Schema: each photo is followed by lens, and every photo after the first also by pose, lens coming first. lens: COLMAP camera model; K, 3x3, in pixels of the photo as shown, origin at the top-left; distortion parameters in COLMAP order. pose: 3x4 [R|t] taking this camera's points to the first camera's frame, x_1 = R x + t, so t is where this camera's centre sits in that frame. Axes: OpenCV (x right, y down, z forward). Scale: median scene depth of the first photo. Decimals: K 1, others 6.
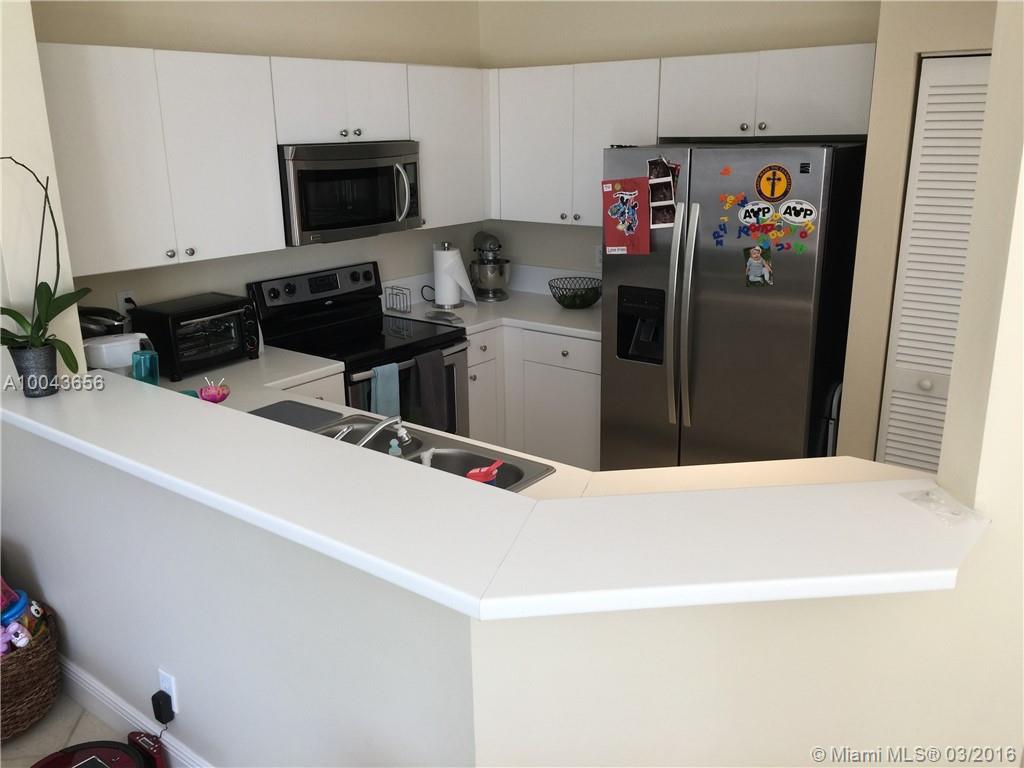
lens RADIAL K [[871.4, 0, 512.0], [0, 871.4, 384.0], [0, 0, 1]] dist [0.090785, -0.156410]
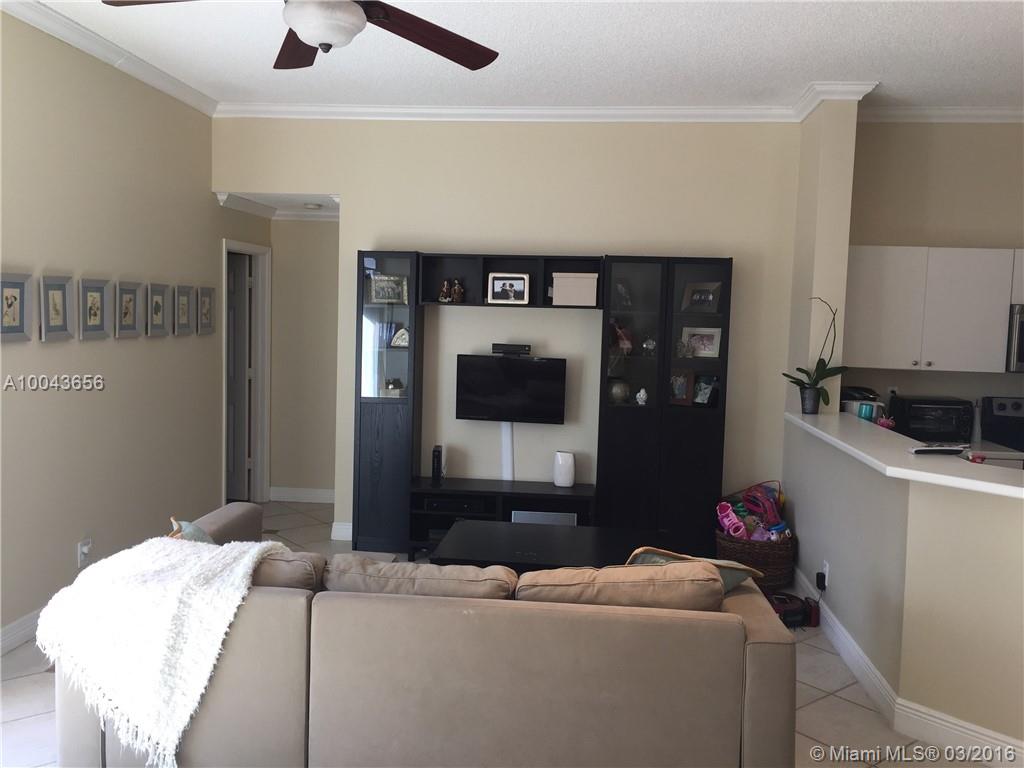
lens RADIAL K [[871.4, 0, 512.0], [0, 871.4, 384.0], [0, 0, 1]] dist [0.090785, -0.156410]
pose [[0.536659, 0.100733, -0.837765, 0.730140], [-0.269147, 0.961422, -0.056810, 0.229234], [0.799723, 0.255970, 0.543068, -0.611590]]
